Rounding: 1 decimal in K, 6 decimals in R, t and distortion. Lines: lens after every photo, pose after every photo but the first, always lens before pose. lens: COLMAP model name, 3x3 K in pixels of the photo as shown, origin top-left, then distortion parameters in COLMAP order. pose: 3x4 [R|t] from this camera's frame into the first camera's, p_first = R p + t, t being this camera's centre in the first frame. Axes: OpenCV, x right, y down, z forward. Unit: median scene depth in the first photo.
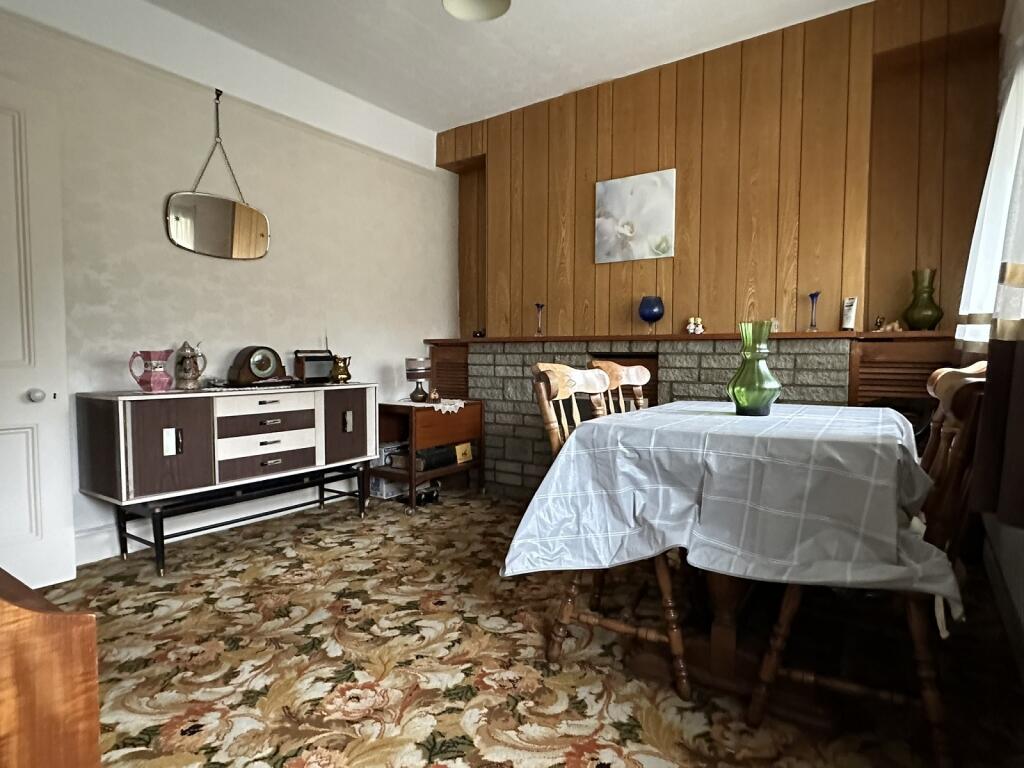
lens RADIAL K [[572.2, 0, 511.2], [0, 572.2, 385.1], [0, 0, 1]] dist [-0.002520, -0.000730]
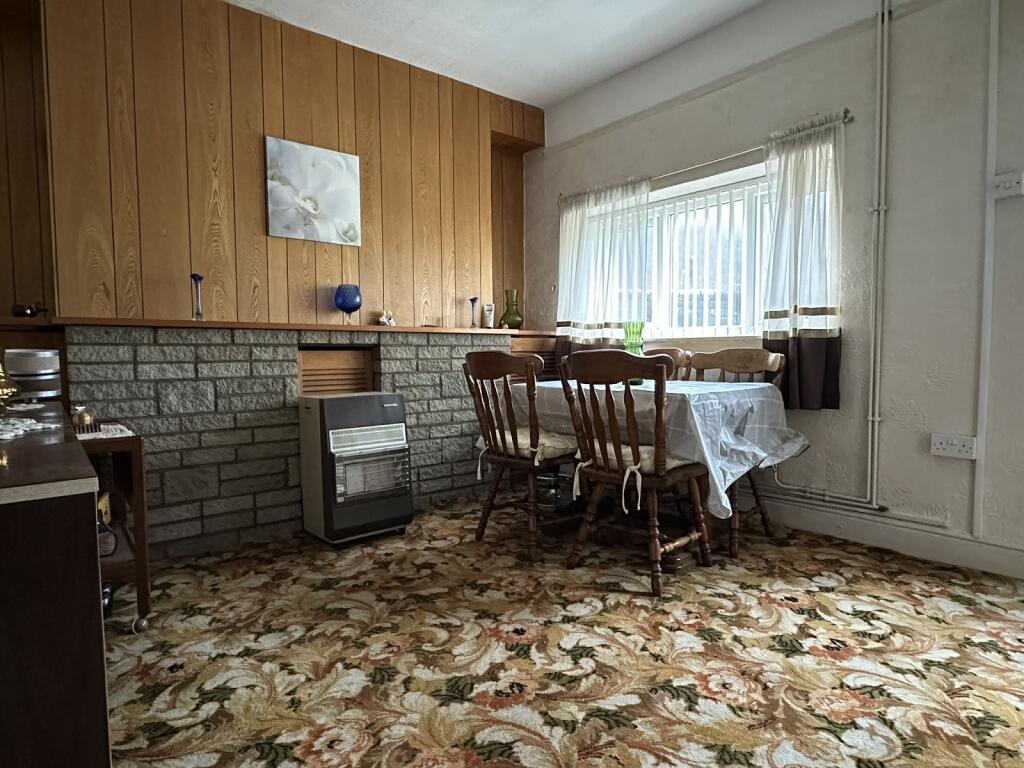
lens RADIAL K [[572.2, 0, 510.6], [0, 572.2, 384.1], [0, 0, 1]] dist [-0.002520, -0.000730]
pose [[0.284917, -0.059260, 0.956719, -0.757706], [0.056053, 0.997409, 0.045087, -0.024334], [-0.956912, 0.040781, 0.287500, 0.611582]]
